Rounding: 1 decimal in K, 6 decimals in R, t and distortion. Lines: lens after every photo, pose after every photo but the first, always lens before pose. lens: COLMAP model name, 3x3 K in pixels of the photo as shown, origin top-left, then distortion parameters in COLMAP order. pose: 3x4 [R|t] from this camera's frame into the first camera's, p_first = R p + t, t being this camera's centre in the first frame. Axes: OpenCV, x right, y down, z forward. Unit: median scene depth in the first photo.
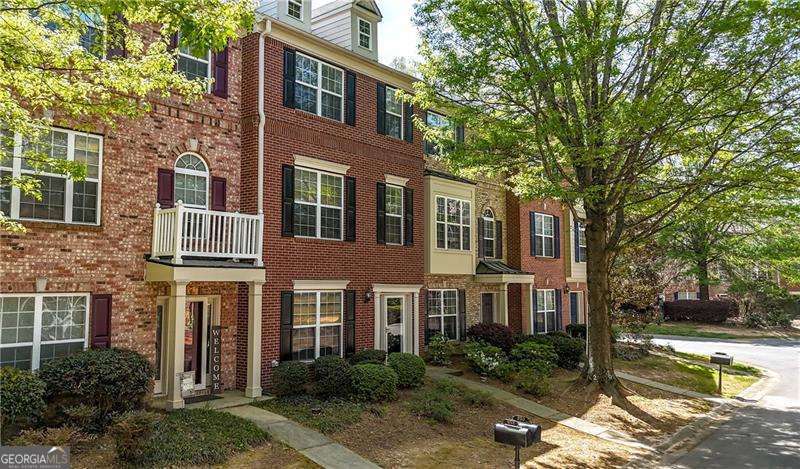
lens RADIAL K [[675.4, 0, 400.0], [0, 675.4, 234.5], [0, 0, 1]] dist [0.013484, -0.009873]
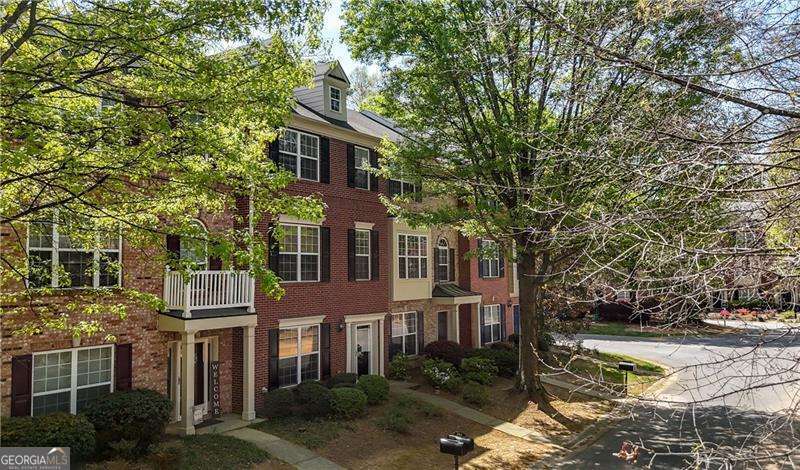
lens RADIAL K [[666.7, 0, 452.8], [0, 666.7, 234.4], [0, 0, 1]] dist [0.037125, -0.071901]
pose [[0.991135, -0.006140, 0.132717, -0.007331], [0.003852, 0.999840, 0.017492, -0.095977], [-0.132803, -0.016826, 0.991000, -0.205812]]
